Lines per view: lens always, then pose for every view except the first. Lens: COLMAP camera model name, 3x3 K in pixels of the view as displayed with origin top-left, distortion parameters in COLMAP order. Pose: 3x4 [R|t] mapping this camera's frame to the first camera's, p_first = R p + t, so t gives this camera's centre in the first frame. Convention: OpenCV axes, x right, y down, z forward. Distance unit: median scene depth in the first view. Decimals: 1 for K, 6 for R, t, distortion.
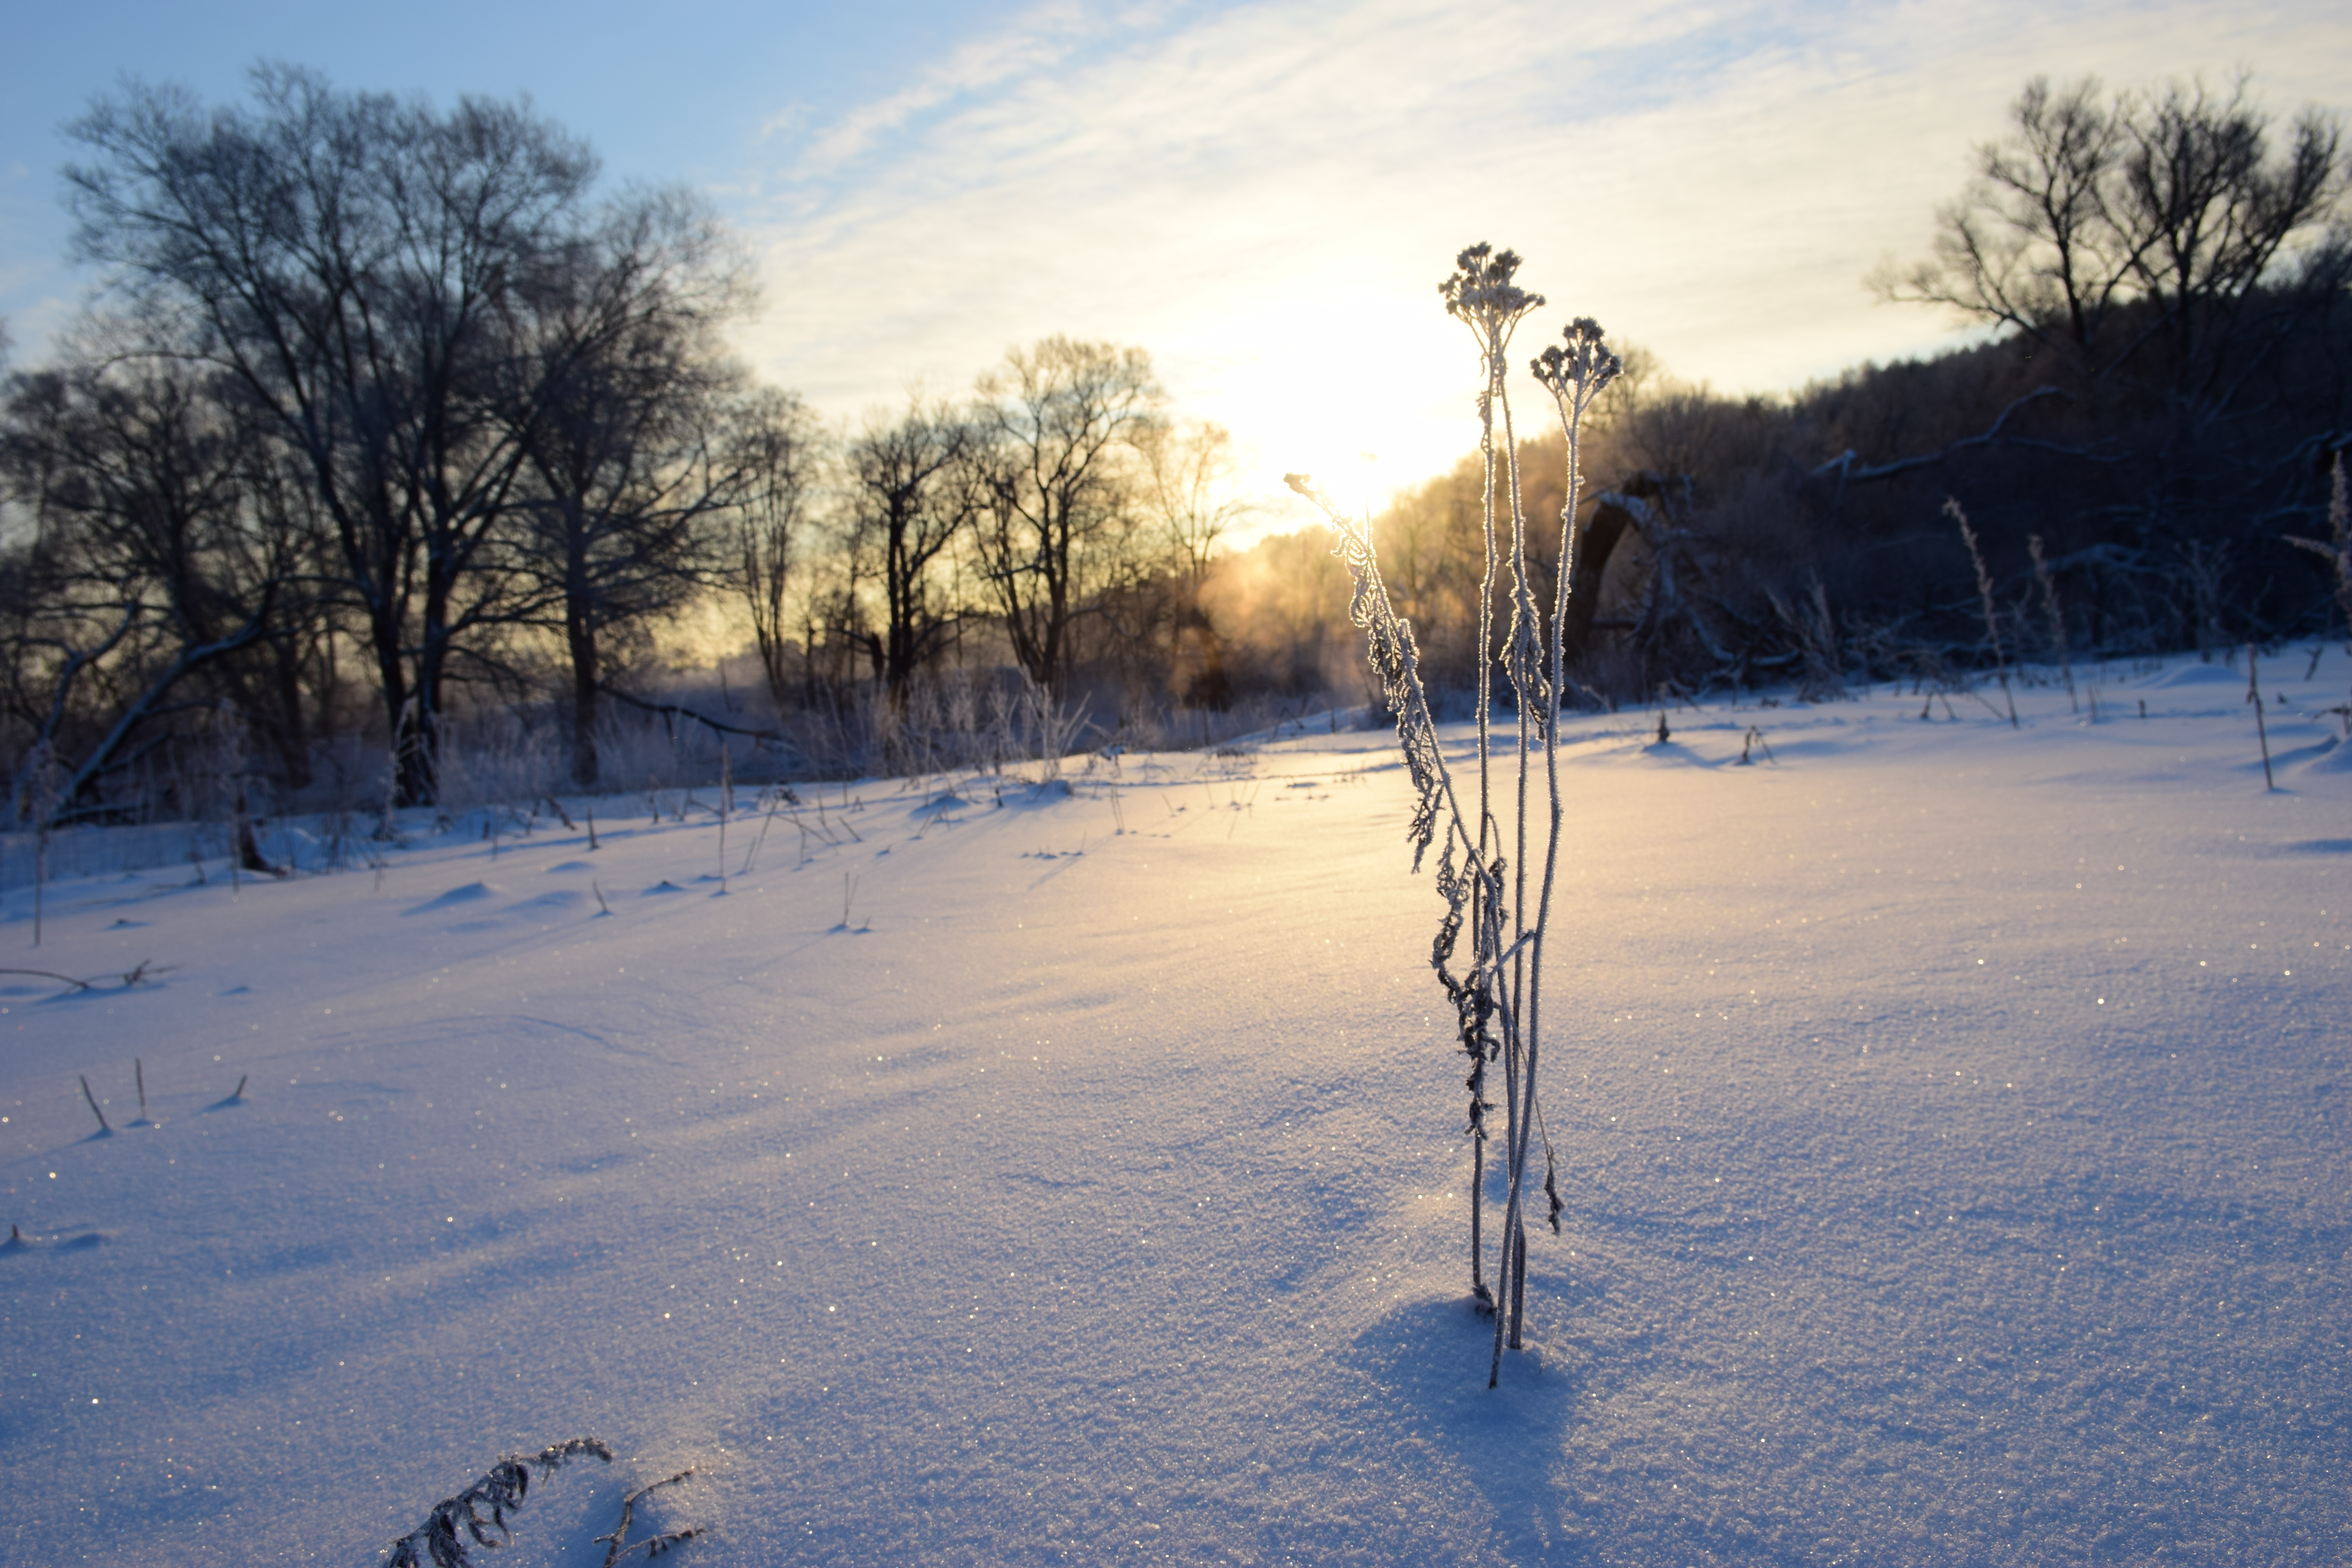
lens RADIAL K [[1706.8, 0, 1178.0], [0, 1706.8, 820.8], [0, 0, 1]] dist [-0.040045, -0.029106]
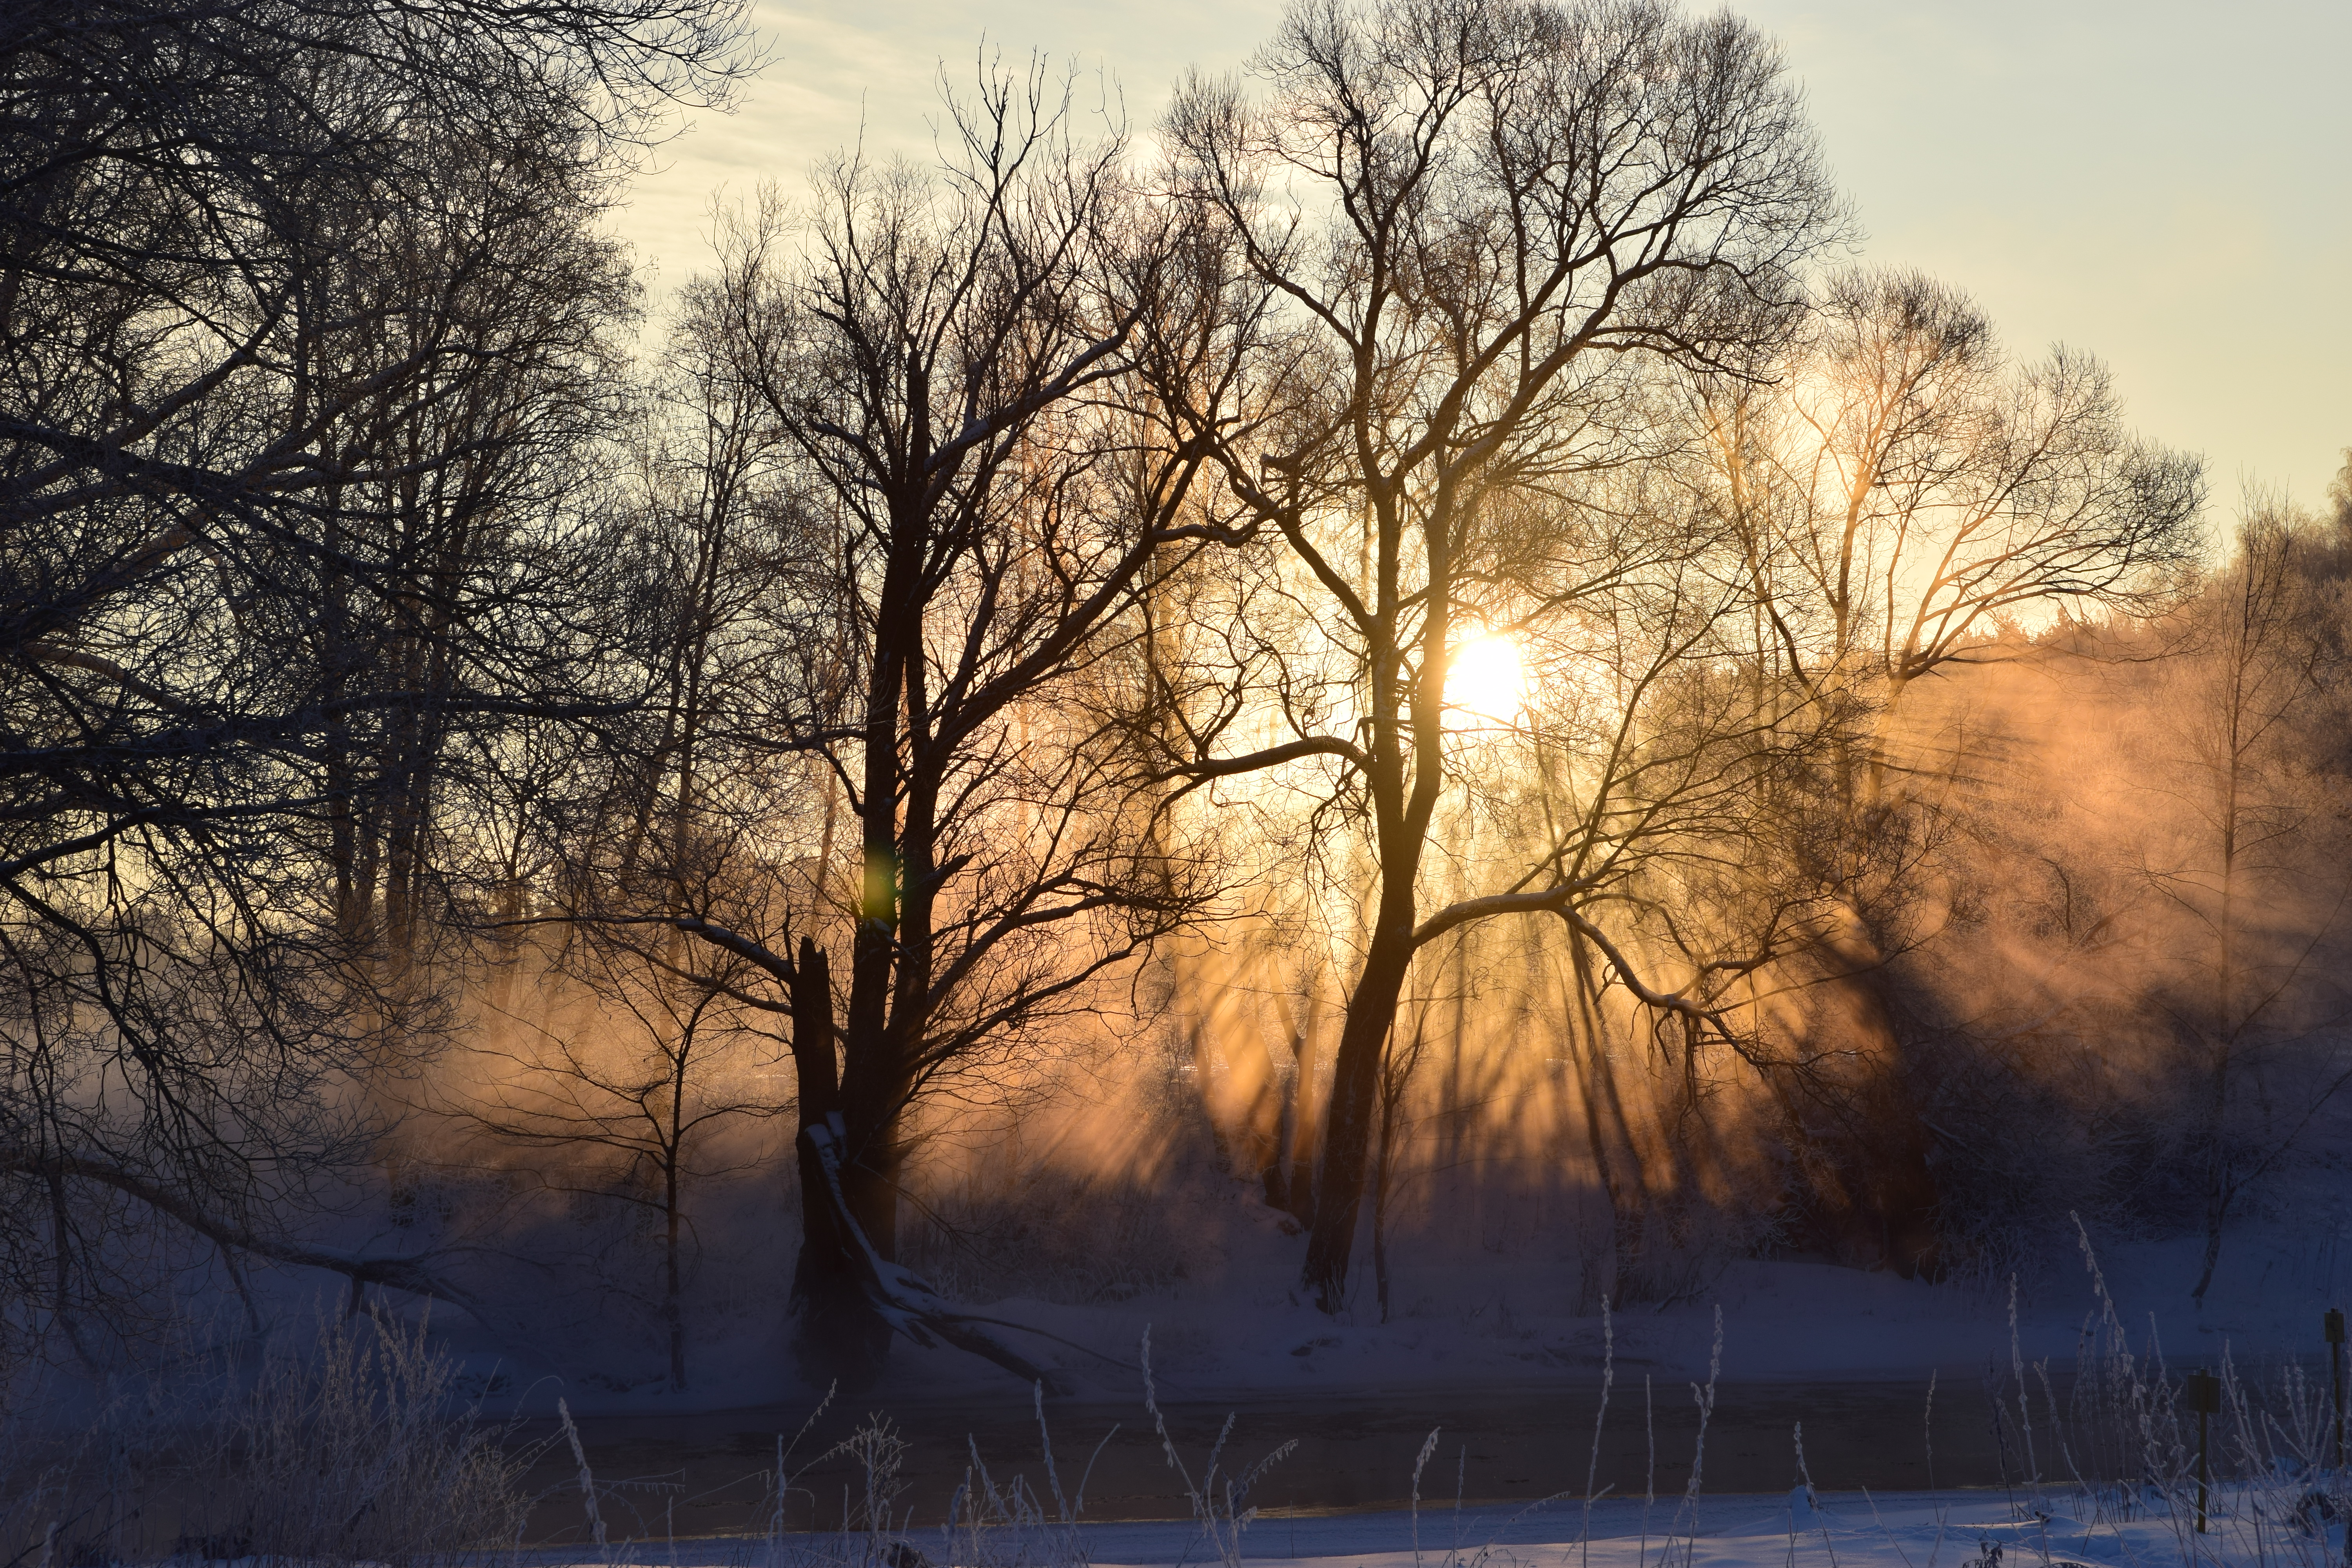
lens RADIAL K [[5339.5, 0, 1176.0], [0, 5339.5, 784.0], [0, 0, 1]] dist [0.228742, 0.353852]
pose [[0.998105, 0.055117, -0.027357, -0.172572], [-0.058404, 0.988545, -0.139171, -0.028191], [0.019373, 0.140505, 0.989890, 0.192222]]
